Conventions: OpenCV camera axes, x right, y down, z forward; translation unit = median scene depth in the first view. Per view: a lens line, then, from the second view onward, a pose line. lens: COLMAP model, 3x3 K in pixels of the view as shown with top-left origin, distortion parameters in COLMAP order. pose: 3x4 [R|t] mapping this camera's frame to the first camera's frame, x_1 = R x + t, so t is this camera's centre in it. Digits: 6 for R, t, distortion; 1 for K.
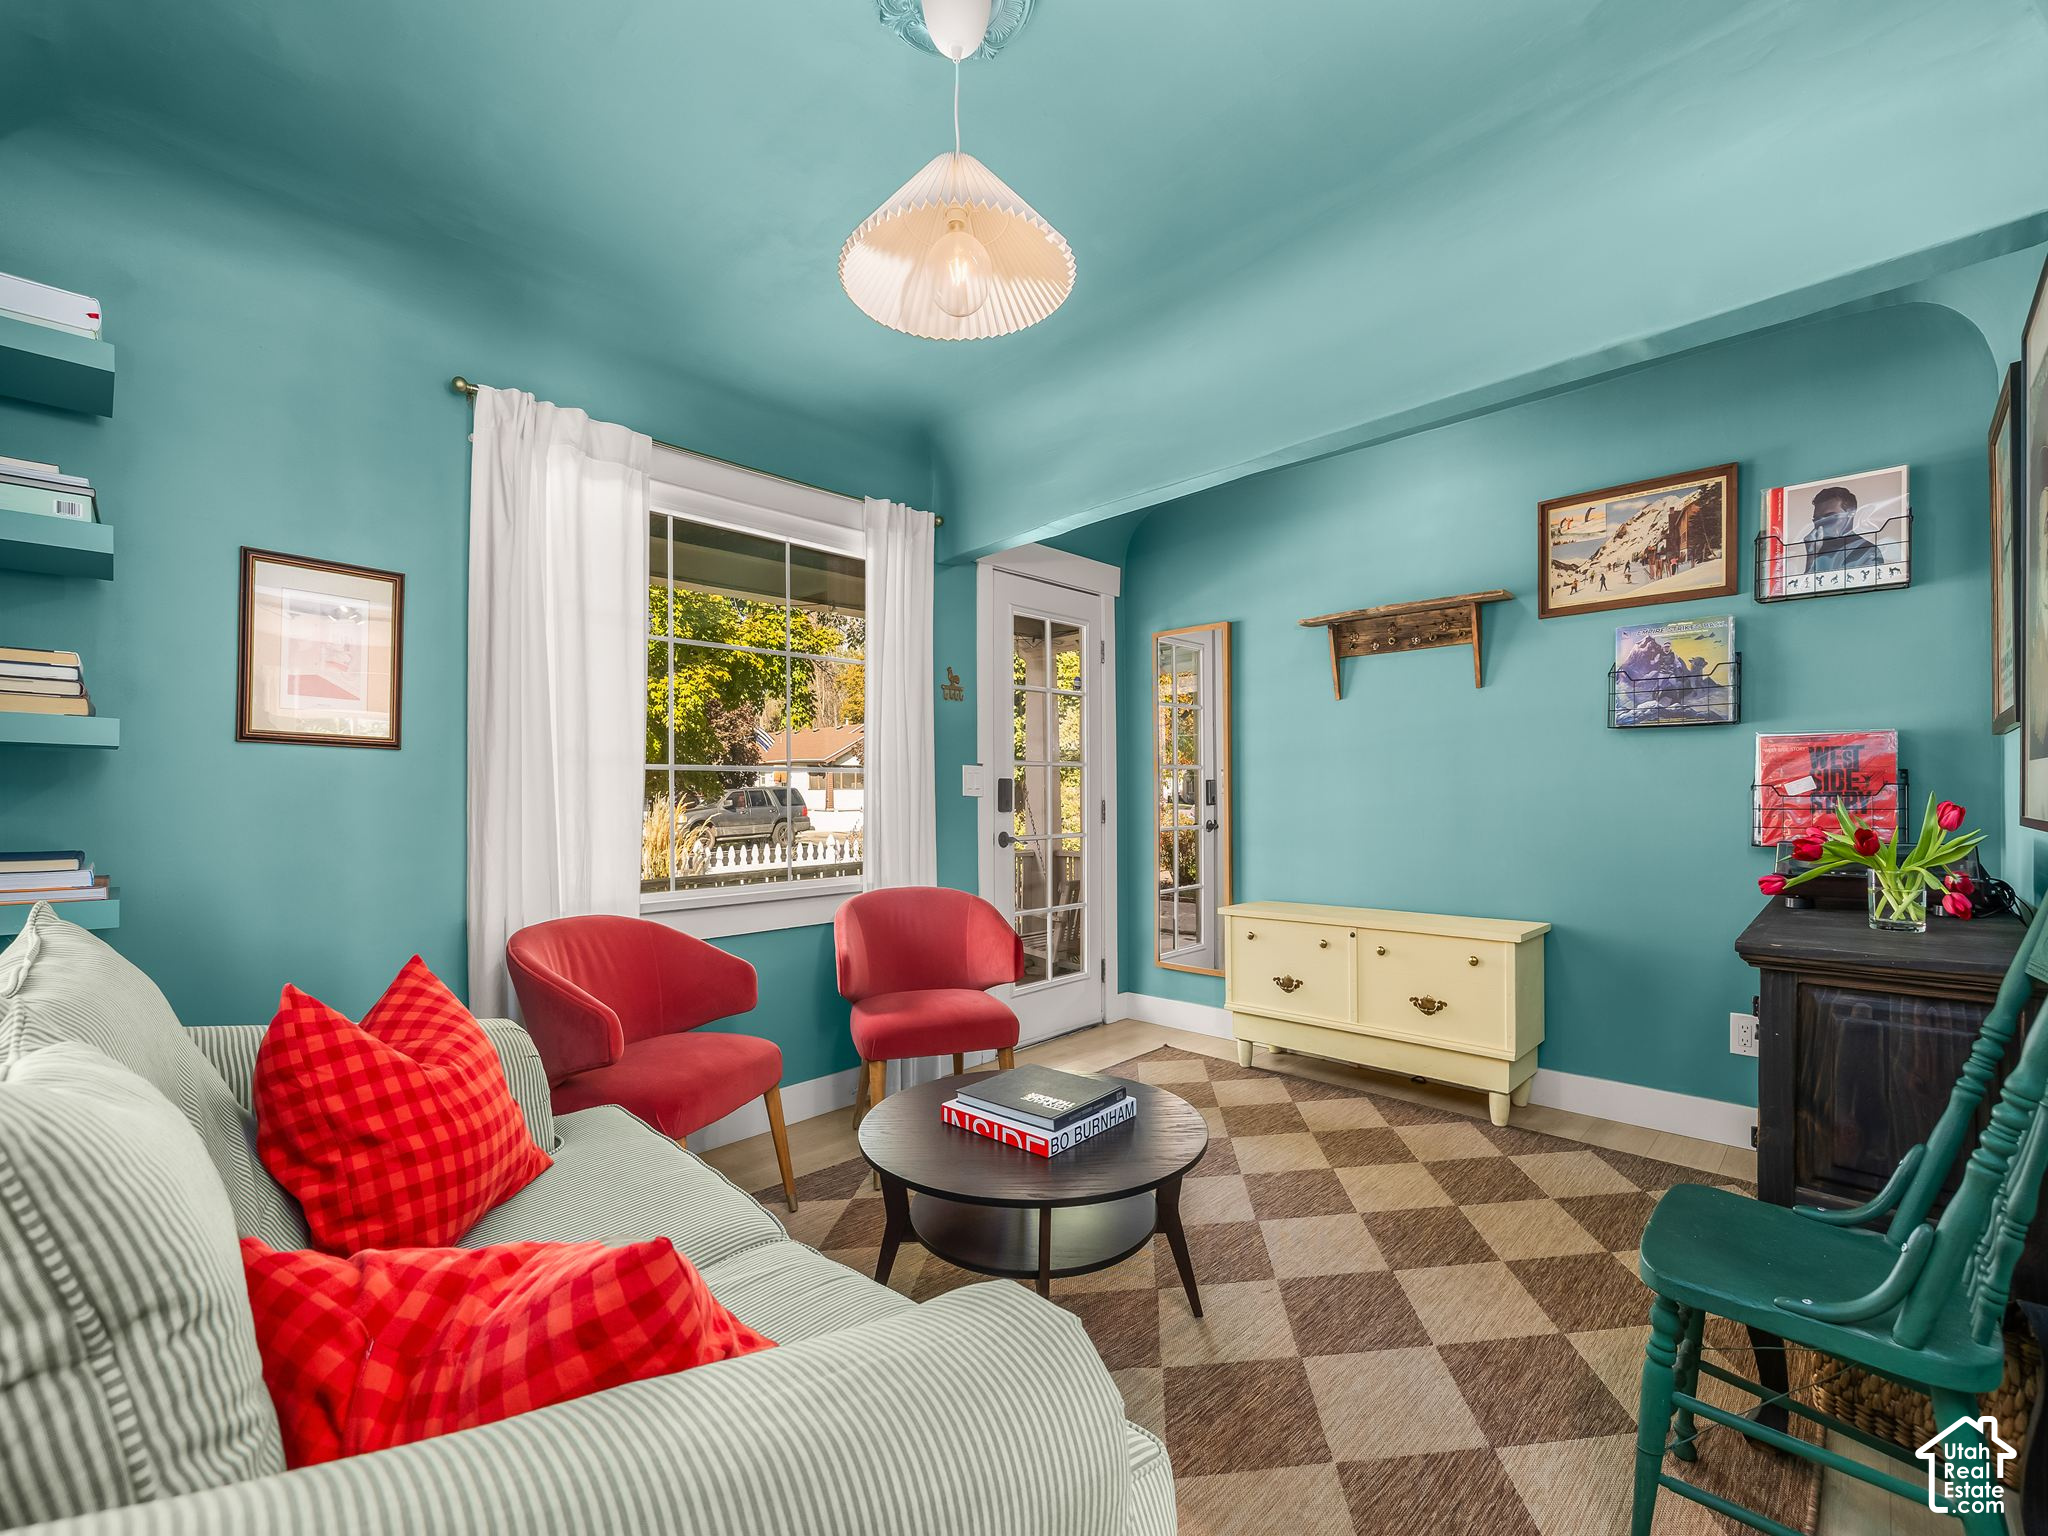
lens RADIAL K [[856.8, 0, 1024.0], [0, 856.8, 768.0], [0, 0, 1]] dist [0.000046, 0.000009]
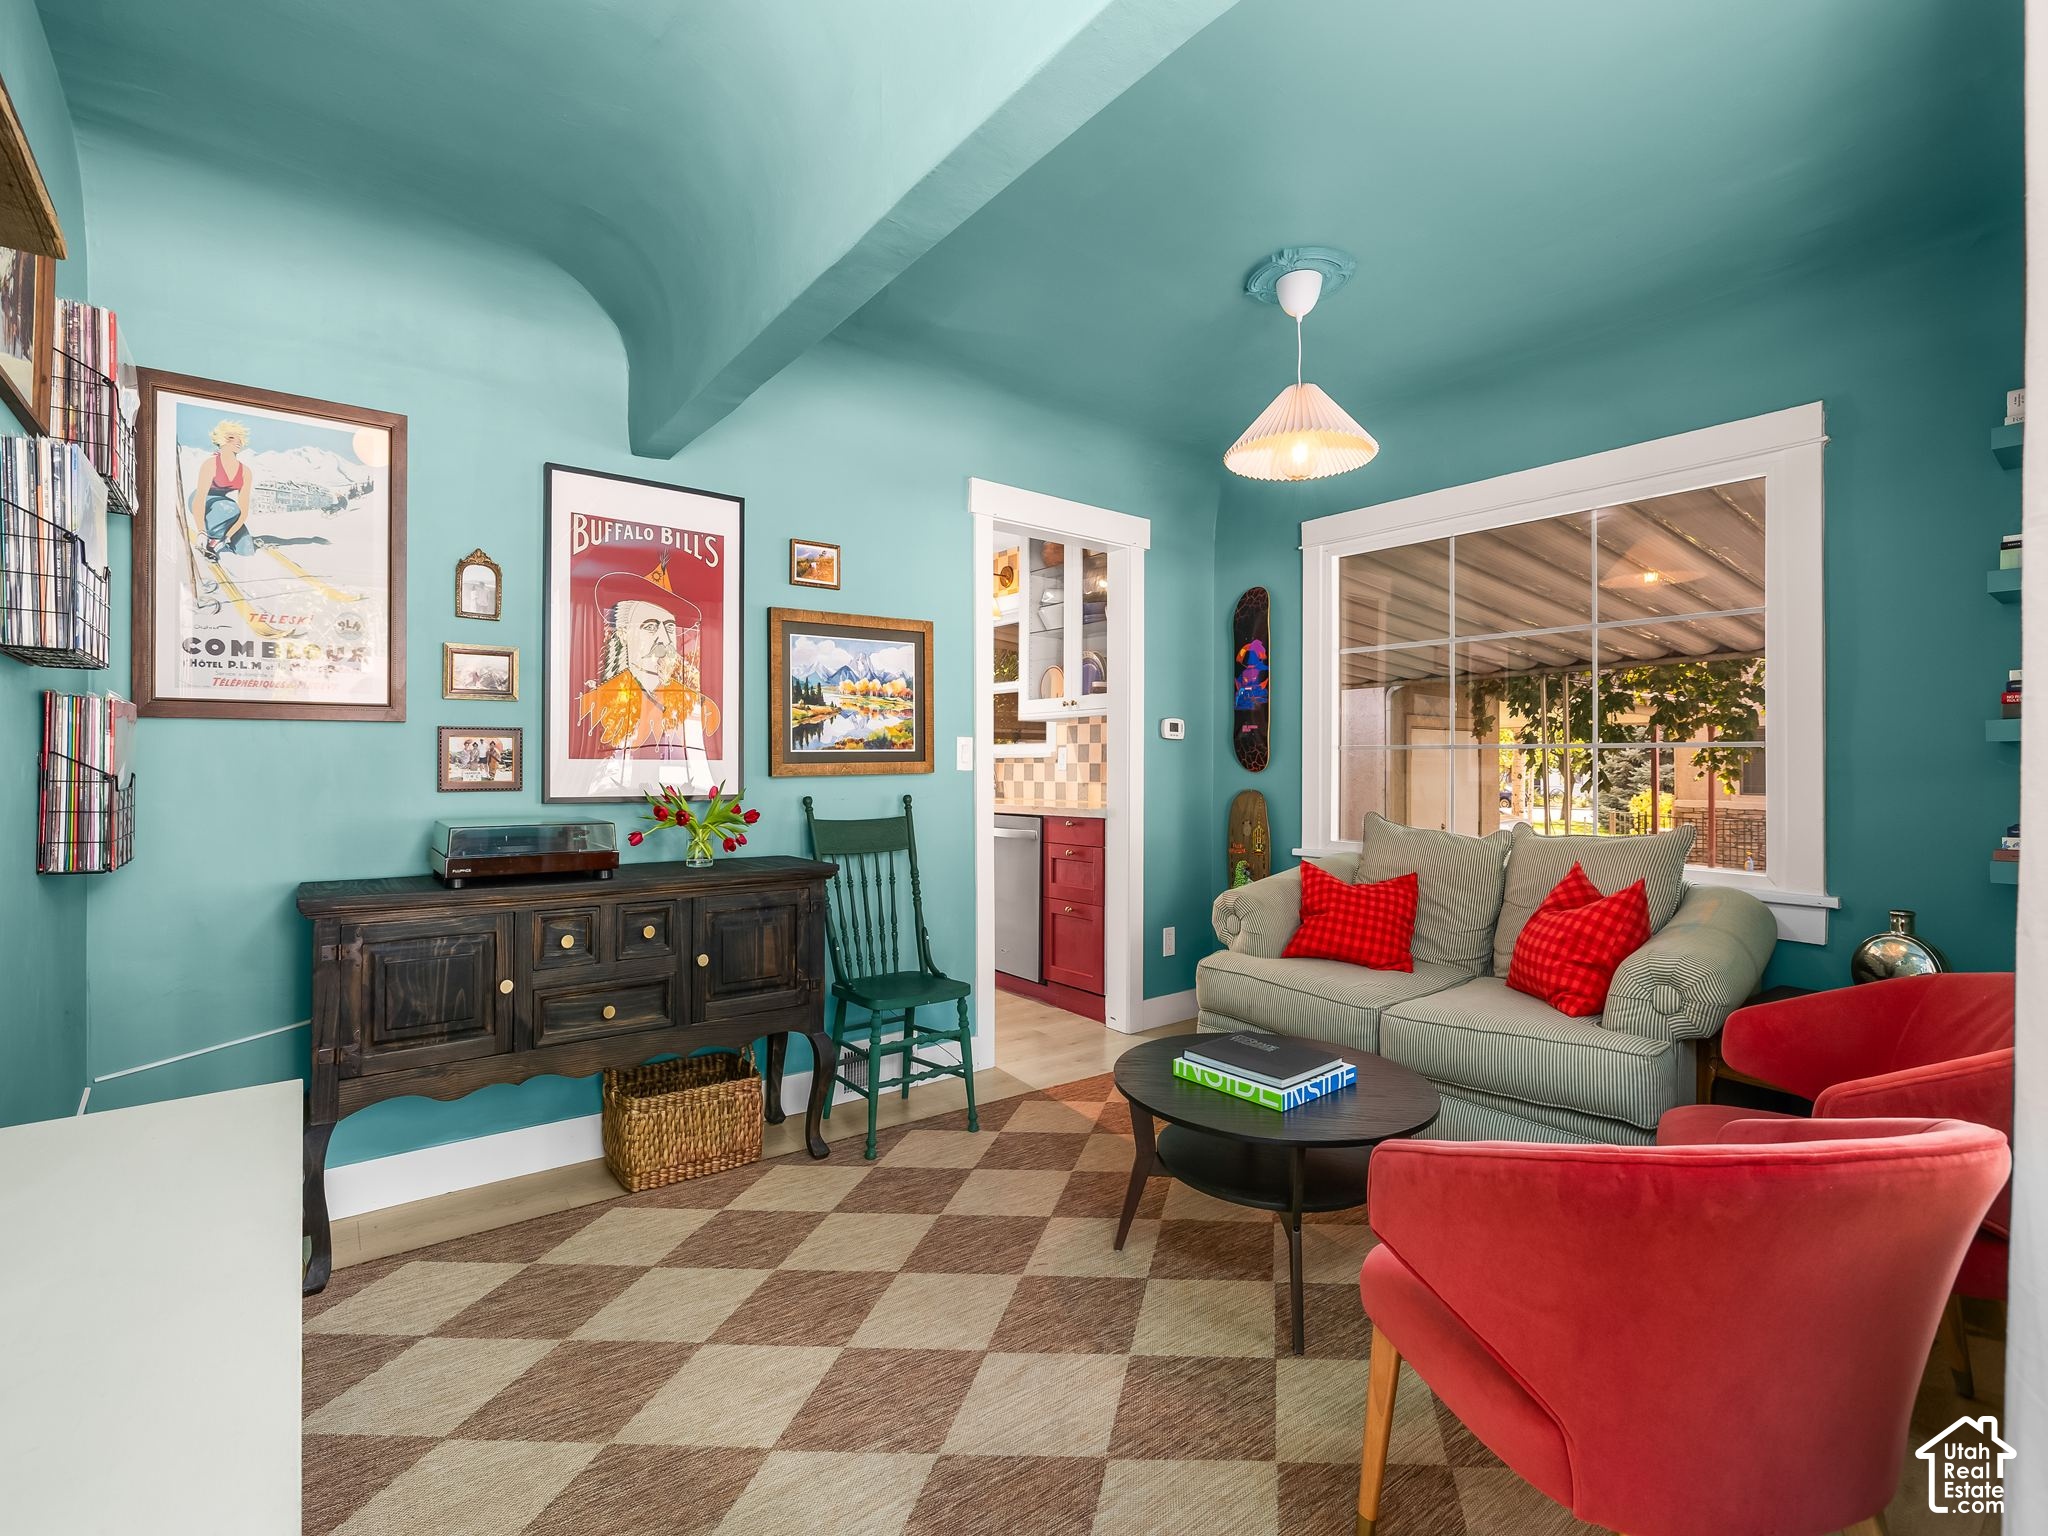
lens RADIAL K [[940.5, 0, 1024.0], [0, 940.5, 768.0], [0, 0, 1]] dist [-0.000196, -0.000033]
pose [[-0.990882, 0.003334, 0.134691, 0.148288], [-0.000887, 0.999511, -0.031268, 0.053811], [-0.134730, -0.031102, -0.990394, 2.089603]]
